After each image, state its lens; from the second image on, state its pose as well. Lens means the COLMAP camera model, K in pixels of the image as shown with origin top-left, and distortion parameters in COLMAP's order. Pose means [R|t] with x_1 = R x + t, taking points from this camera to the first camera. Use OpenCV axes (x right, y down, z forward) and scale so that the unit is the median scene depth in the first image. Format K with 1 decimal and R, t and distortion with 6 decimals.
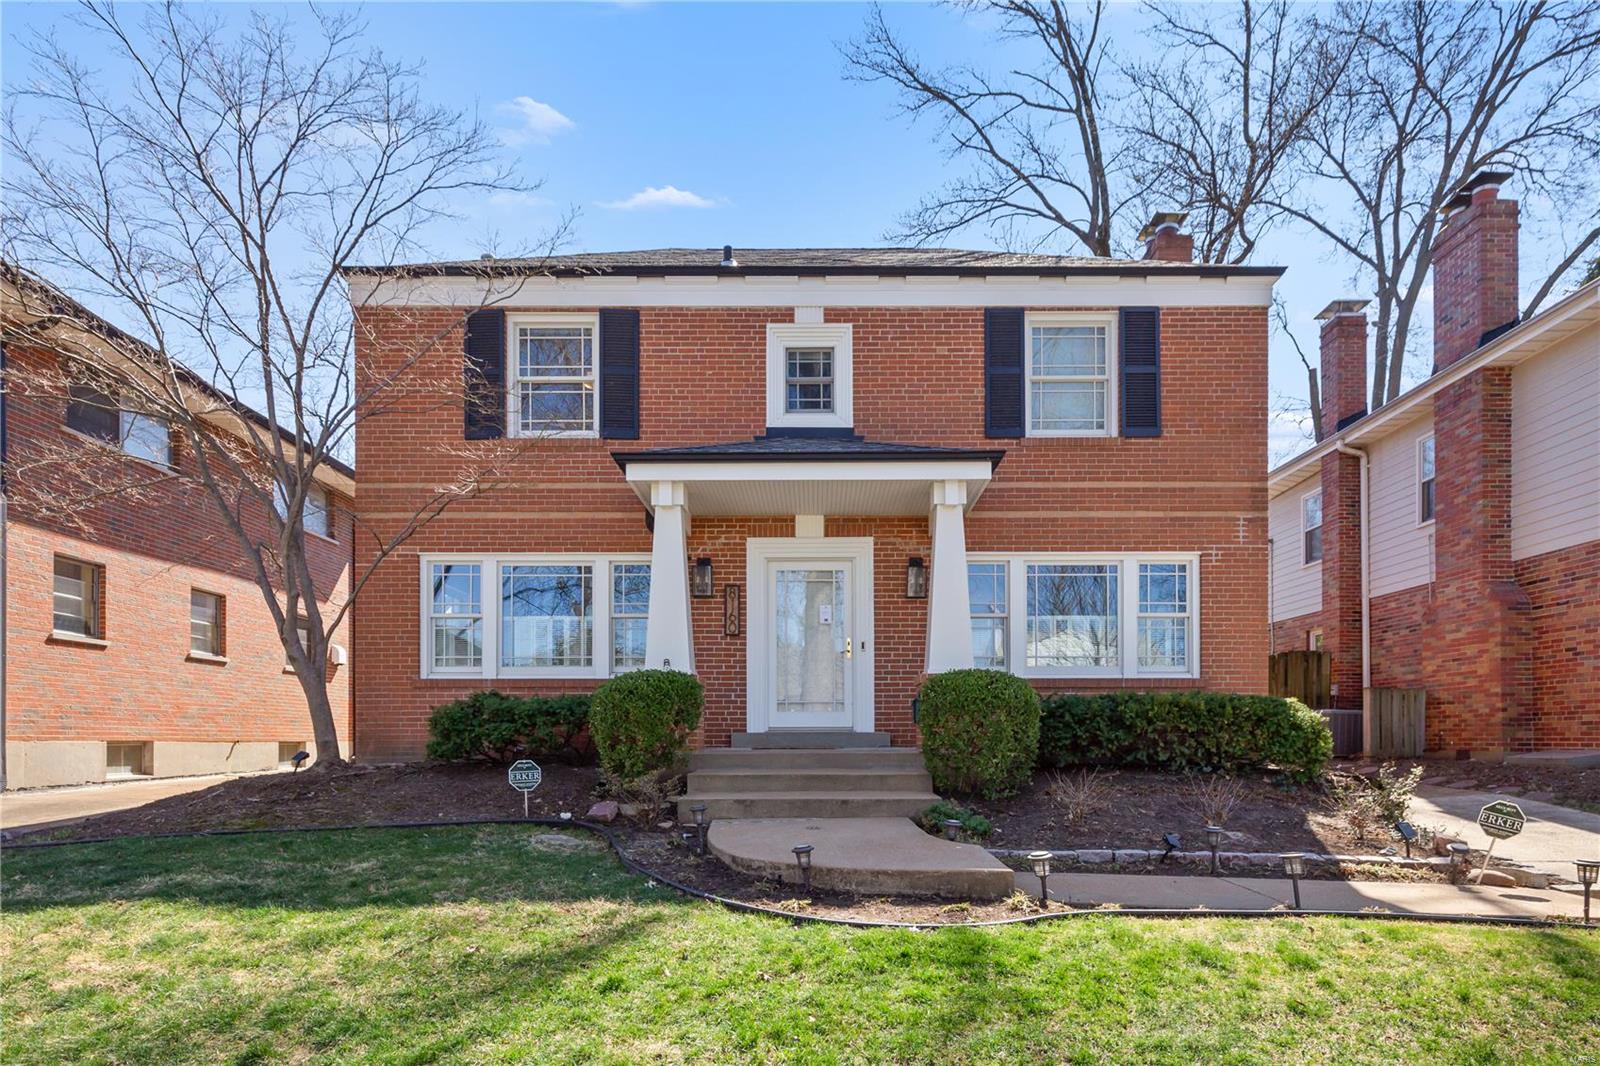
lens RADIAL K [[875.7, 0, 800.7], [0, 875.7, 603.5], [0, 0, 1]] dist [0.004804, 0.000567]
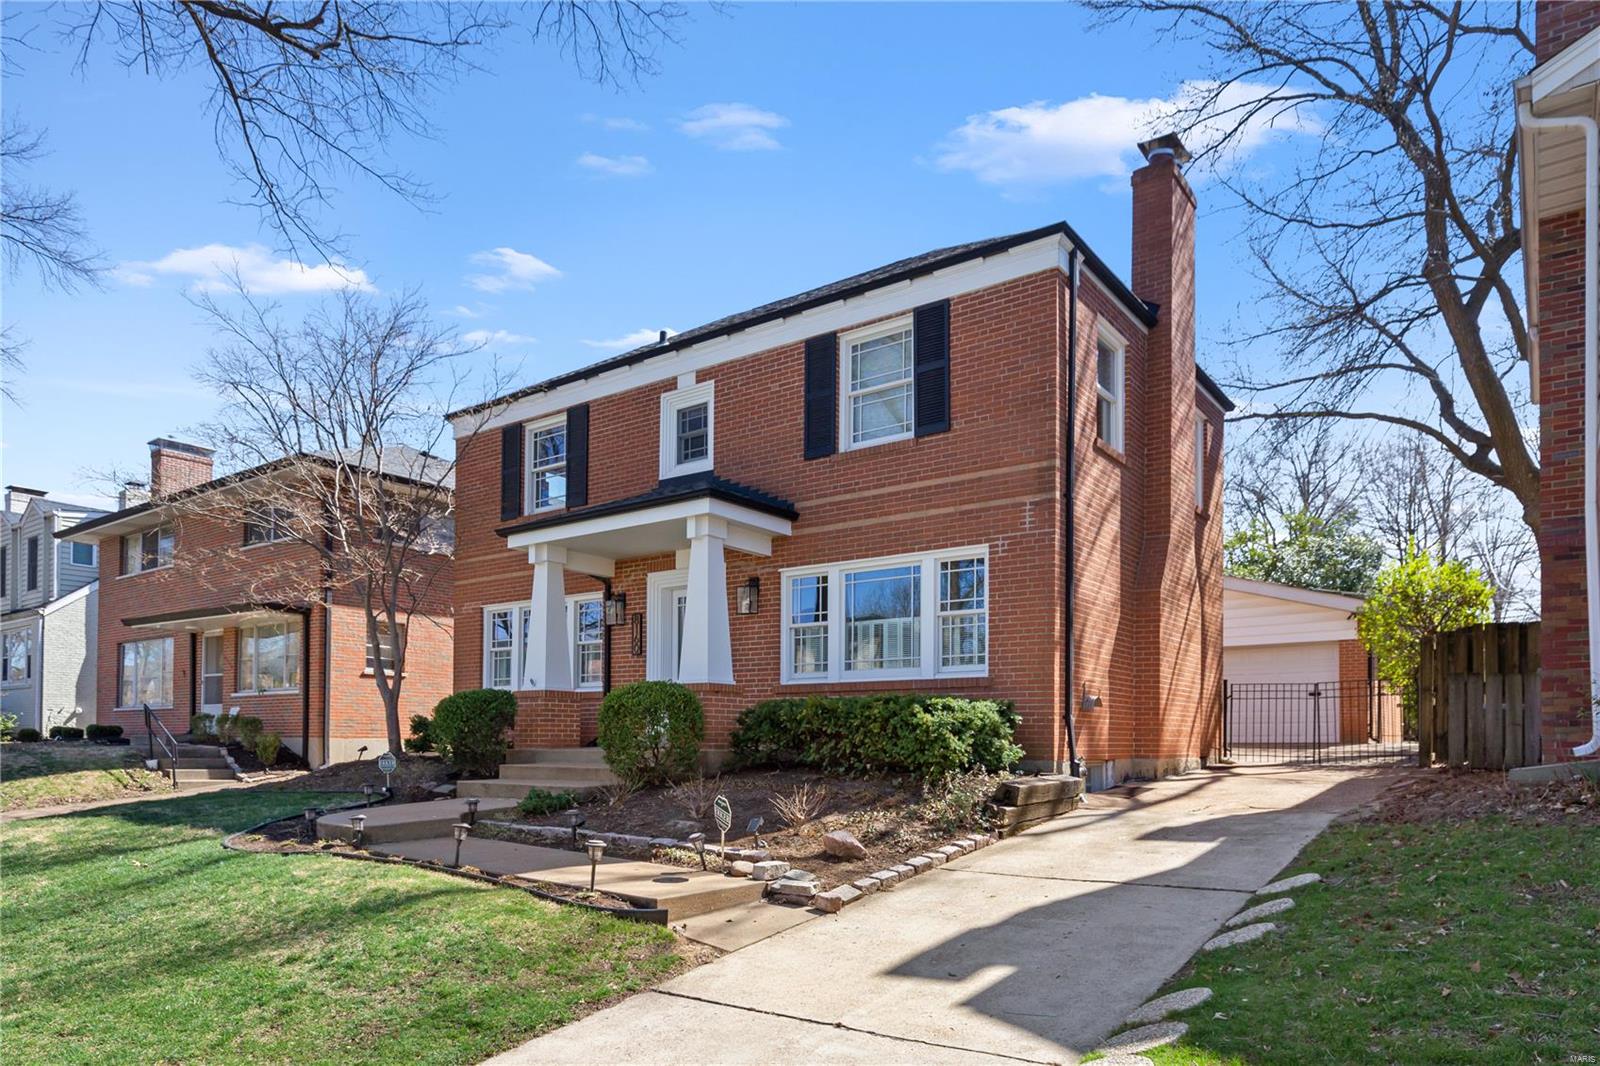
lens RADIAL K [[993.3, 0, 800.0], [0, 993.3, 533.0], [0, 0, 1]] dist [-0.004465, -0.000291]
pose [[0.803387, -0.117531, -0.583744, 0.909132], [0.087386, 0.992984, -0.079660, -0.002052], [0.589011, 0.012987, 0.808021, 0.003338]]
